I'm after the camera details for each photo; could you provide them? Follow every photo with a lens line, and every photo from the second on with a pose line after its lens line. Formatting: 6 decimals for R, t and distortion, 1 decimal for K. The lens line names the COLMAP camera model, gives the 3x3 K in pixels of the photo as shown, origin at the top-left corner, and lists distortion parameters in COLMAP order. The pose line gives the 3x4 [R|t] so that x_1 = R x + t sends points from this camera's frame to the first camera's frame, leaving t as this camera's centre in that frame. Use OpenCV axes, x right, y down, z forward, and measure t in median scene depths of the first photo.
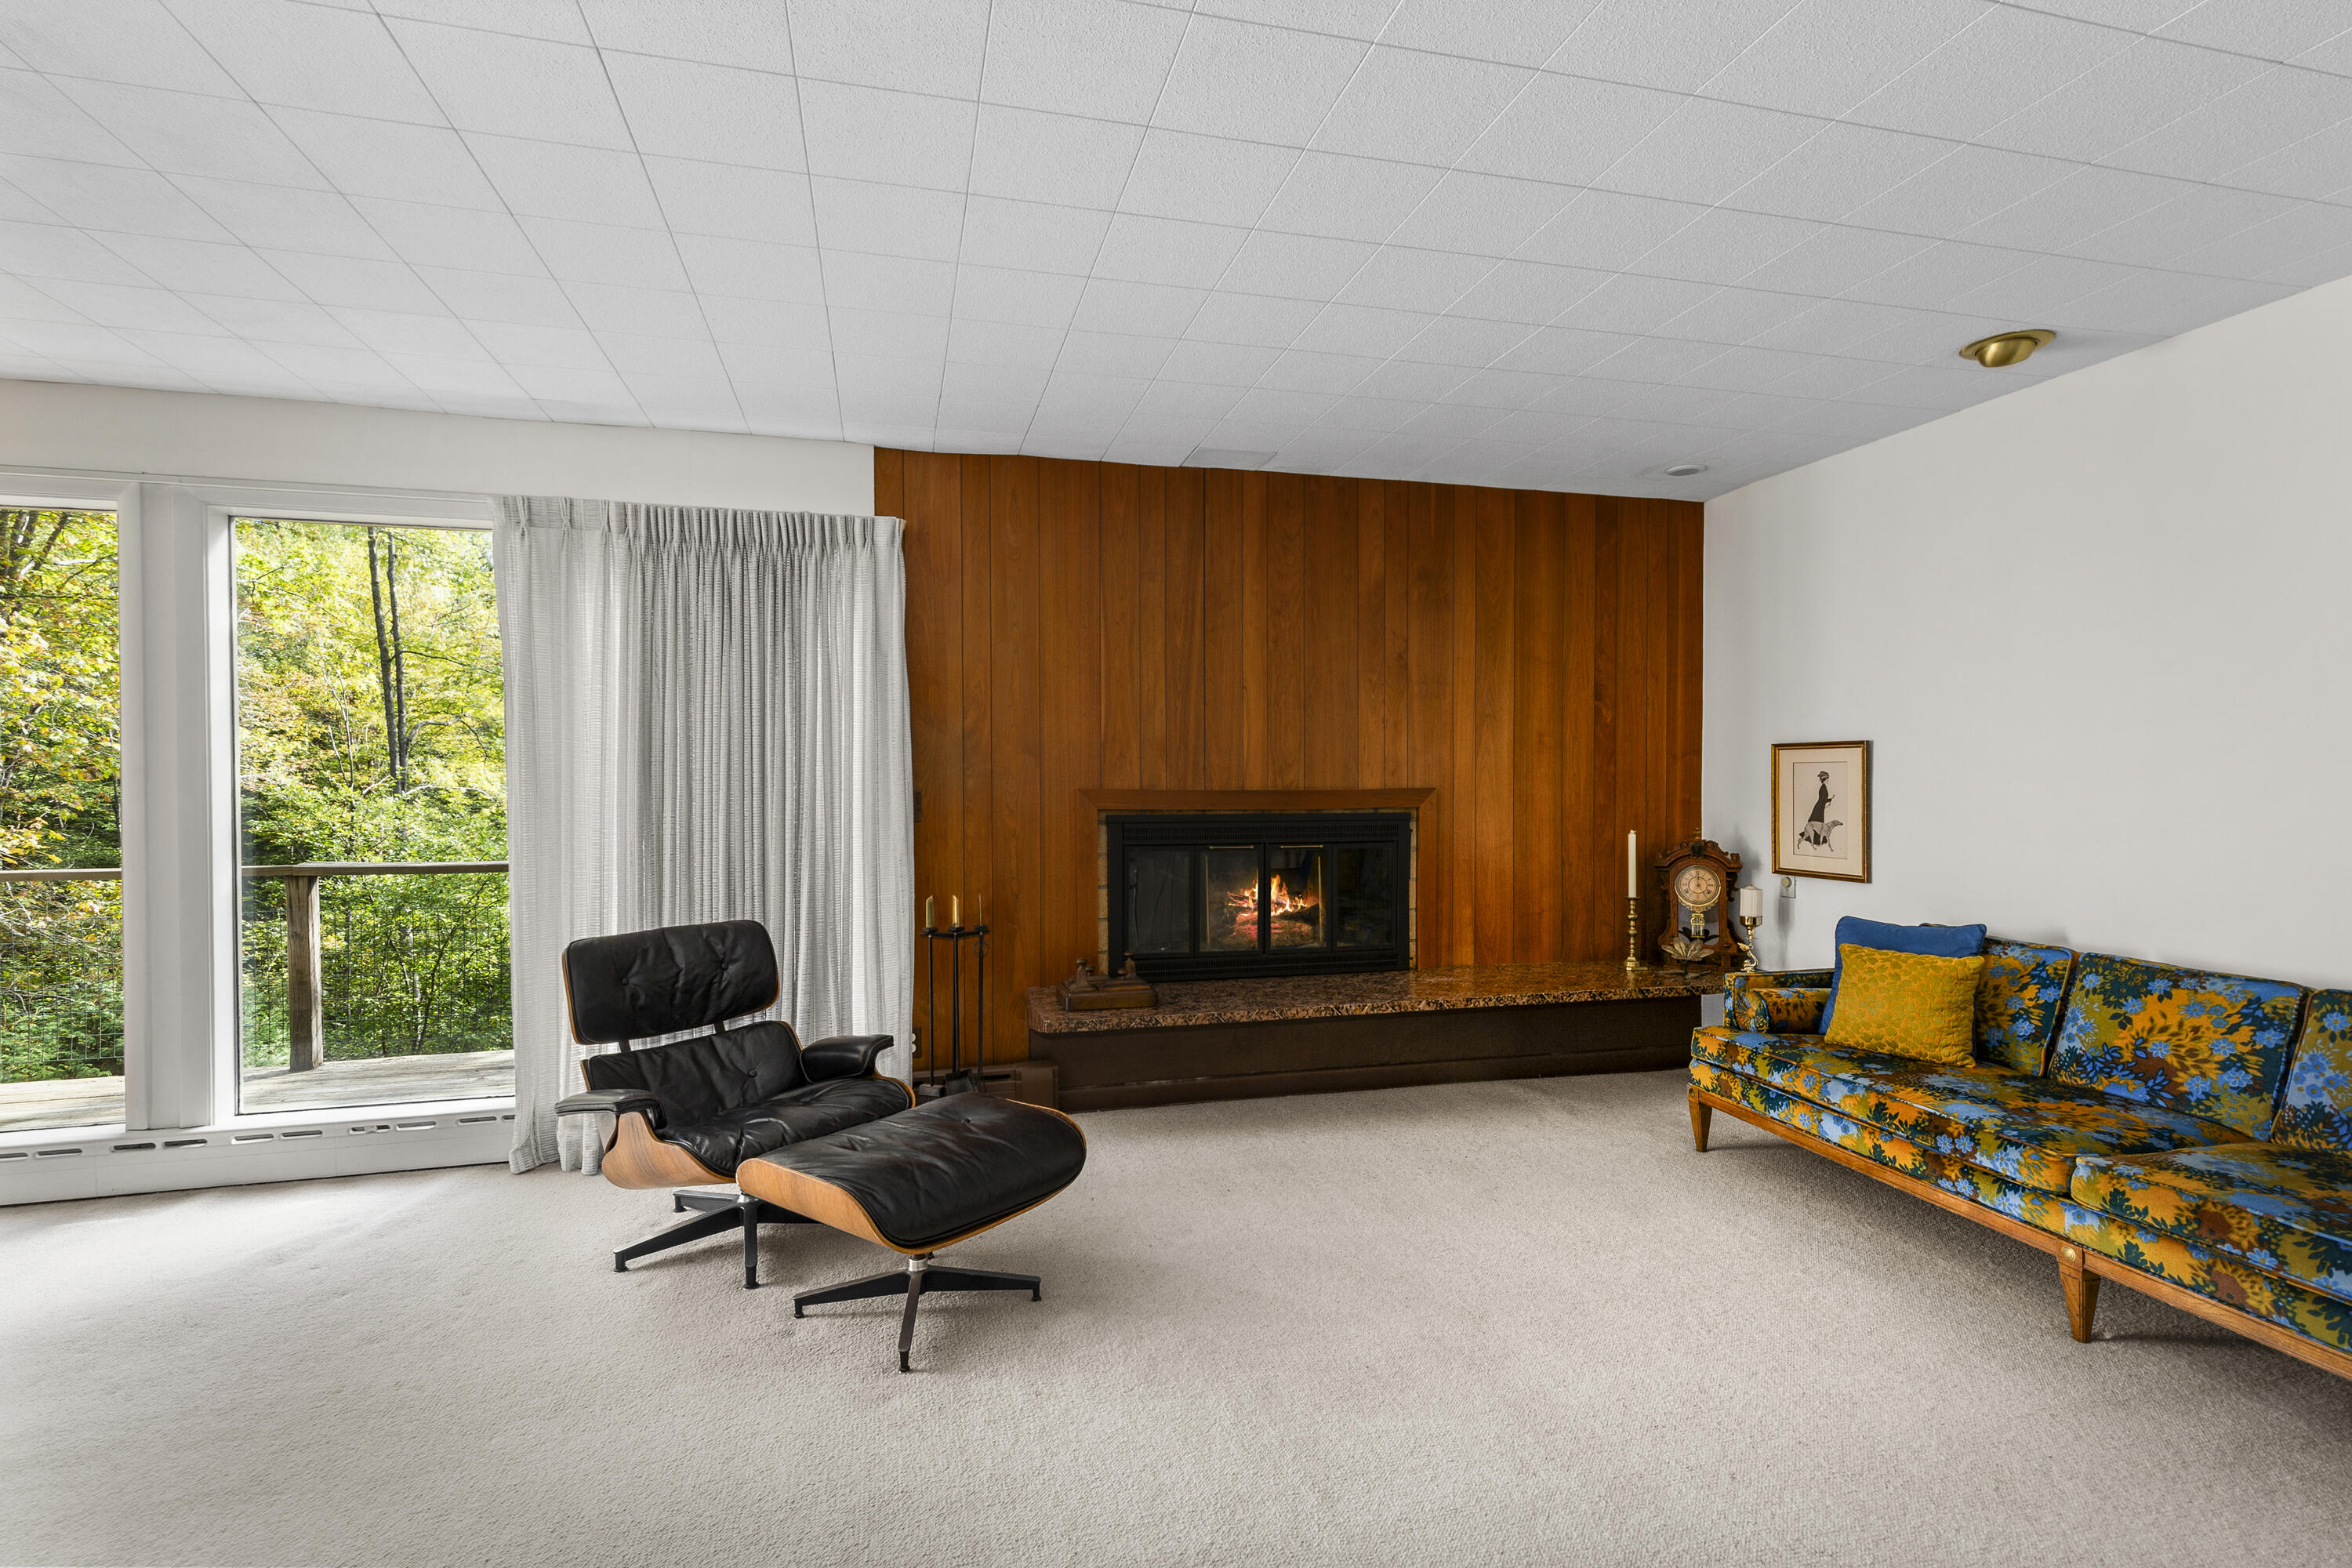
lens RADIAL K [[1098.5, 0, 1168.6], [0, 1098.5, 784.8], [0, 0, 1]] dist [-0.000057, 0.000267]
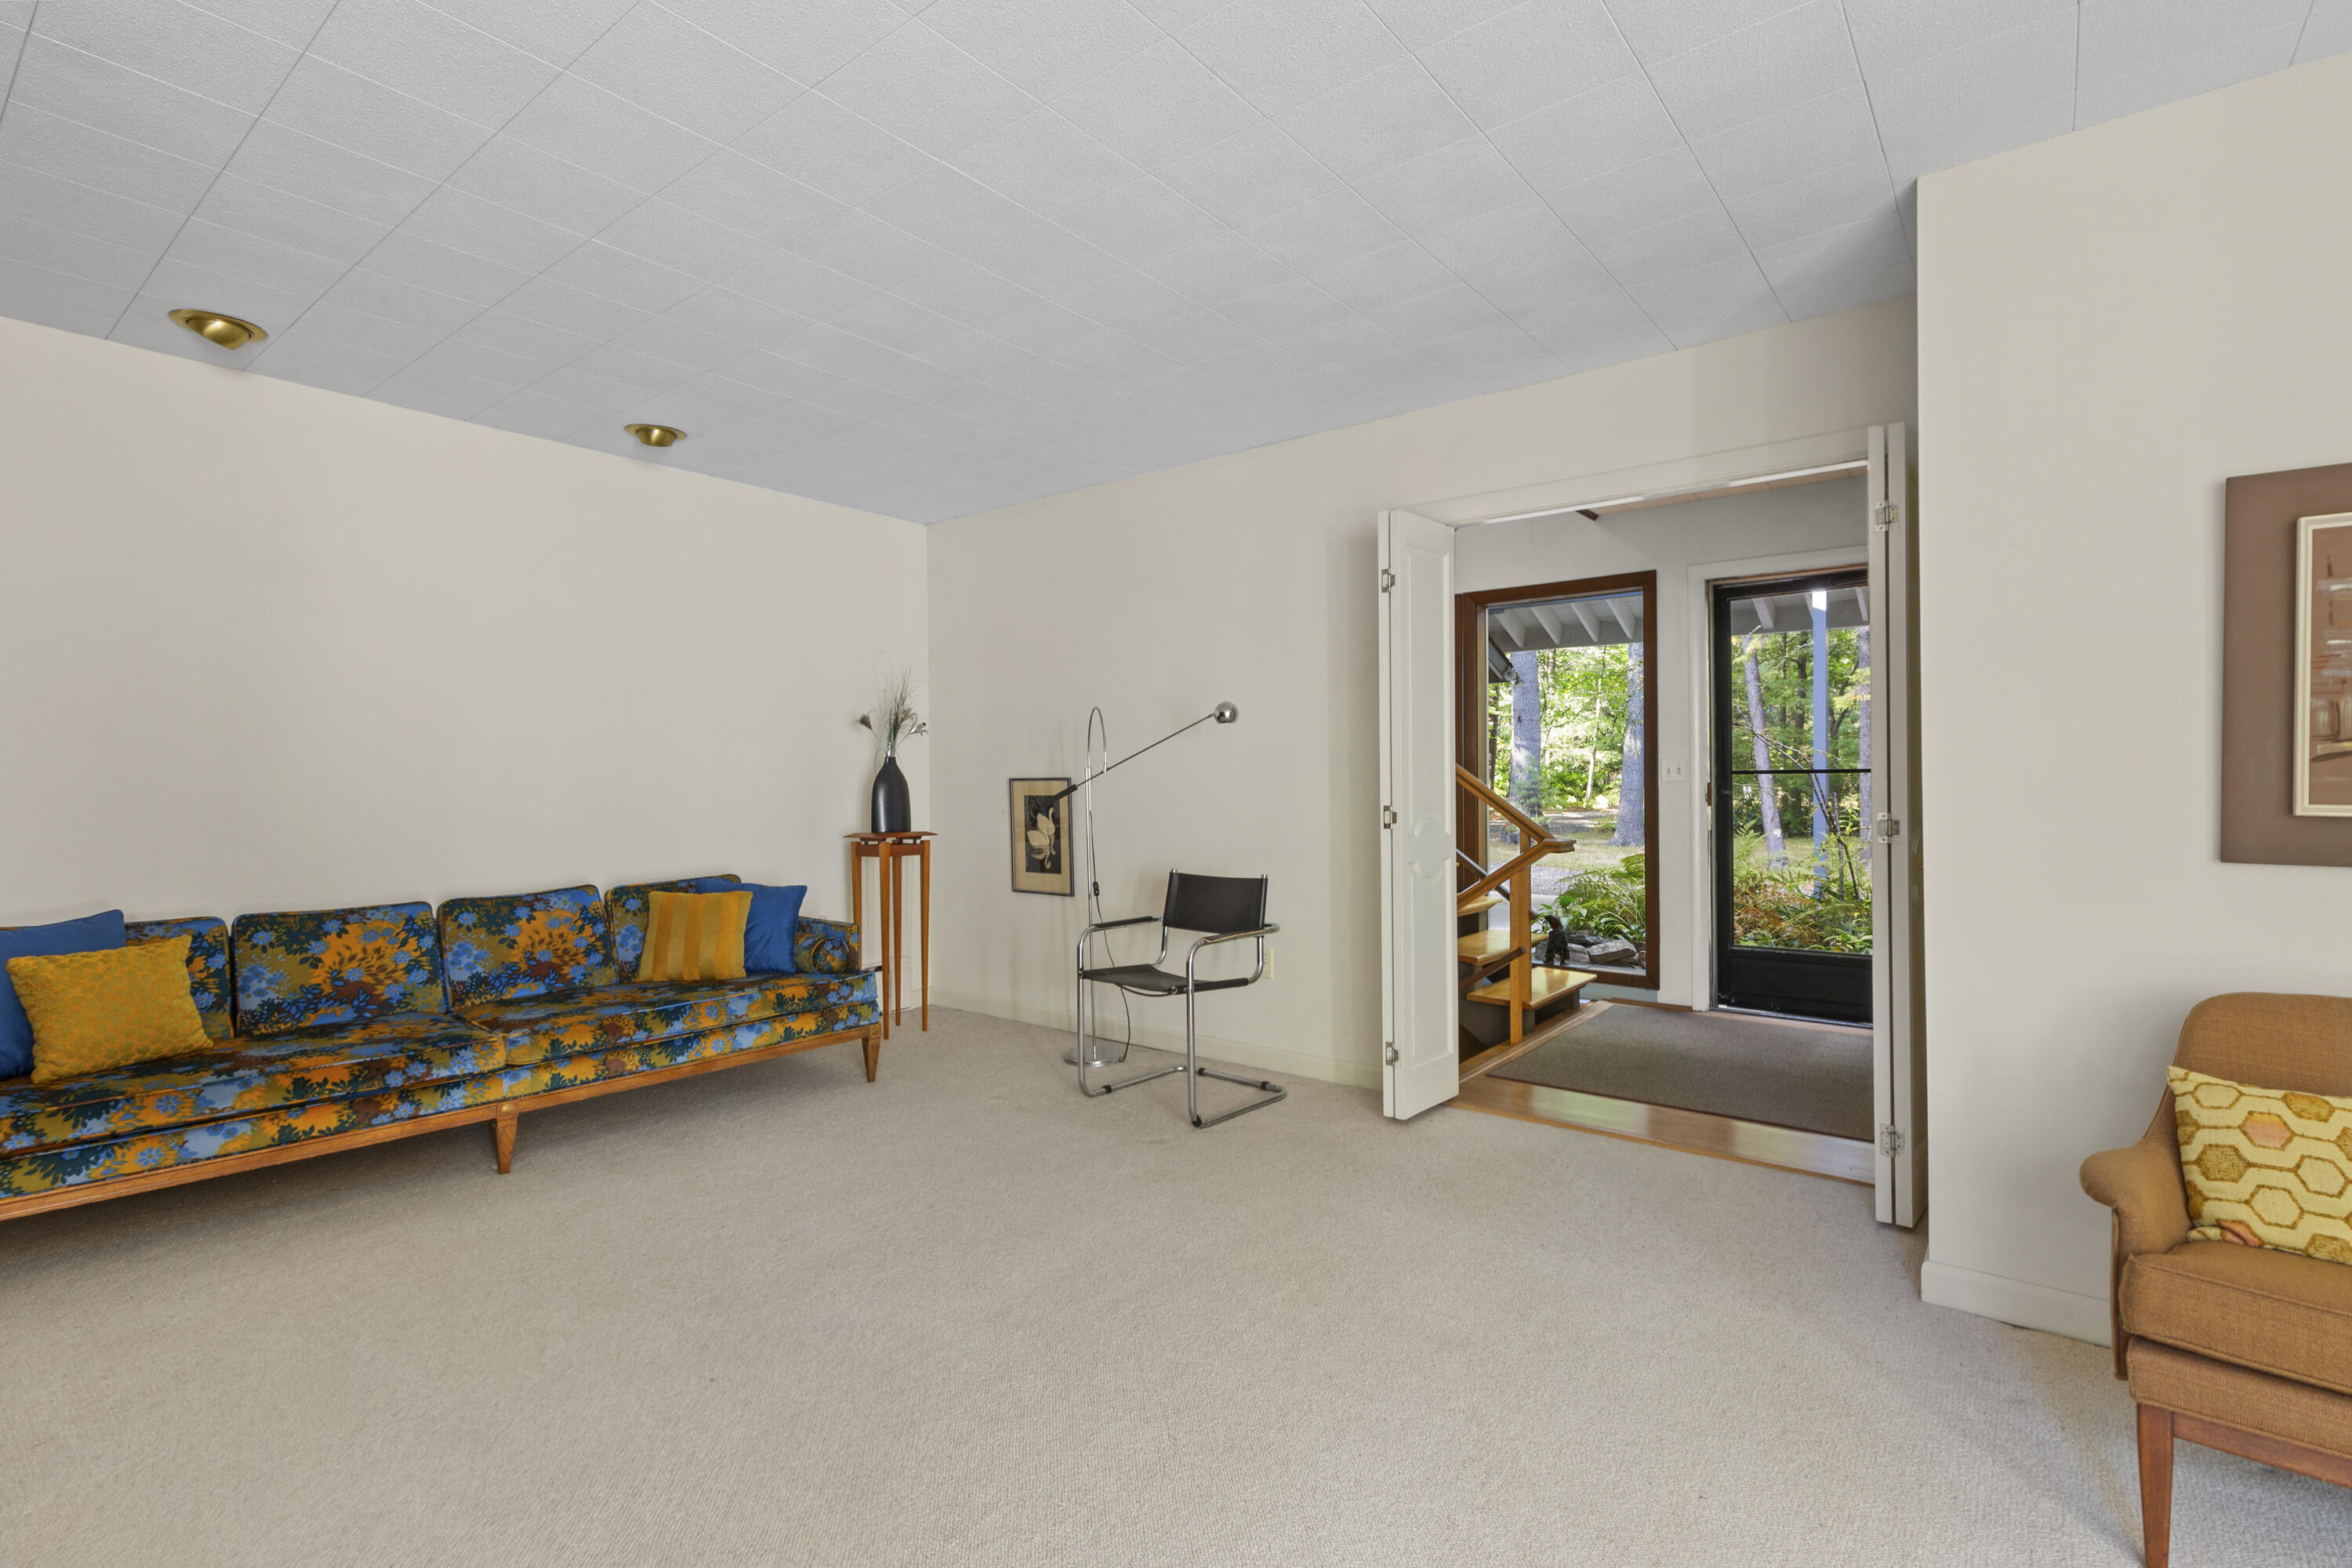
lens RADIAL K [[1098.5, 0, 1171.1], [0, 1098.5, 779.9], [0, 0, 1]] dist [-0.000057, 0.000267]
pose [[-0.586707, 0.003461, 0.809792, -0.646145], [0.012631, 0.999908, 0.004878, 0.029210], [-0.809701, 0.013091, -0.586697, 1.001388]]
